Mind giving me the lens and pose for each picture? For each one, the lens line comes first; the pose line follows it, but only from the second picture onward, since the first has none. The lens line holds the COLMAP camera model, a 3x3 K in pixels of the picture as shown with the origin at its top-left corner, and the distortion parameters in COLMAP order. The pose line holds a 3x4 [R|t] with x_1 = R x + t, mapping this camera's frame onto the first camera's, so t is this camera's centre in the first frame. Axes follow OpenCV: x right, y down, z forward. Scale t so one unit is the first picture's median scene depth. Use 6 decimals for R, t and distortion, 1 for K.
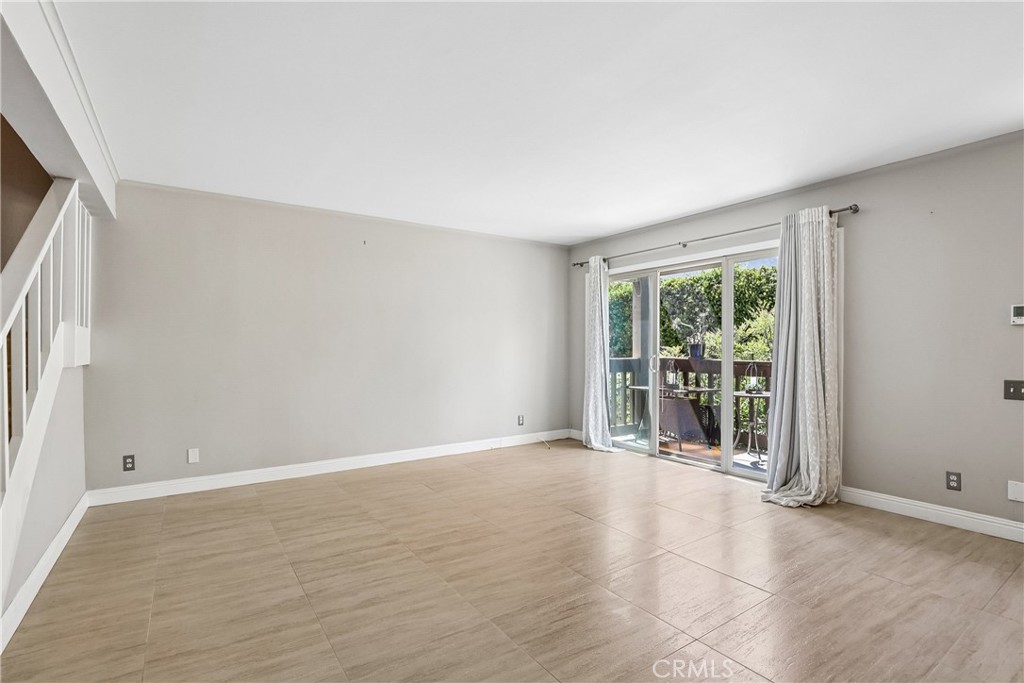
lens RADIAL K [[471.5, 0, 511.0], [0, 471.5, 341.1], [0, 0, 1]] dist [-0.013680, 0.001159]
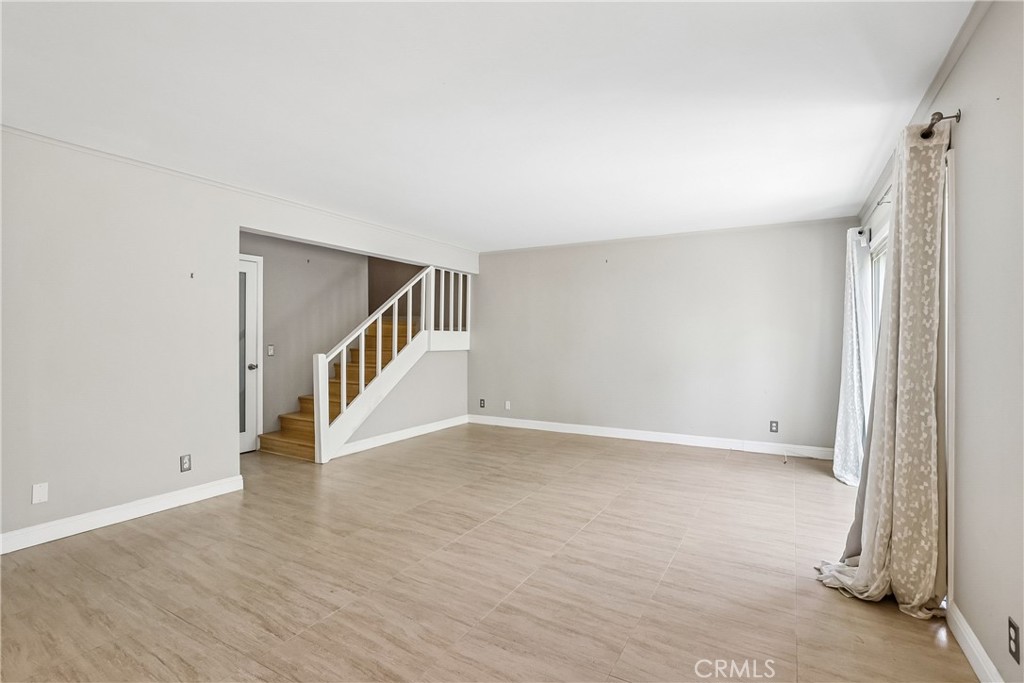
lens RADIAL K [[465.9, 0, 515.1], [0, 465.9, 341.5], [0, 0, 1]] dist [-0.013863, -0.000106]
pose [[0.465018, 0.014063, -0.885189, 1.169728], [0.006862, 0.999787, 0.019489, -0.029593], [0.885275, -0.015137, 0.464822, 0.329390]]
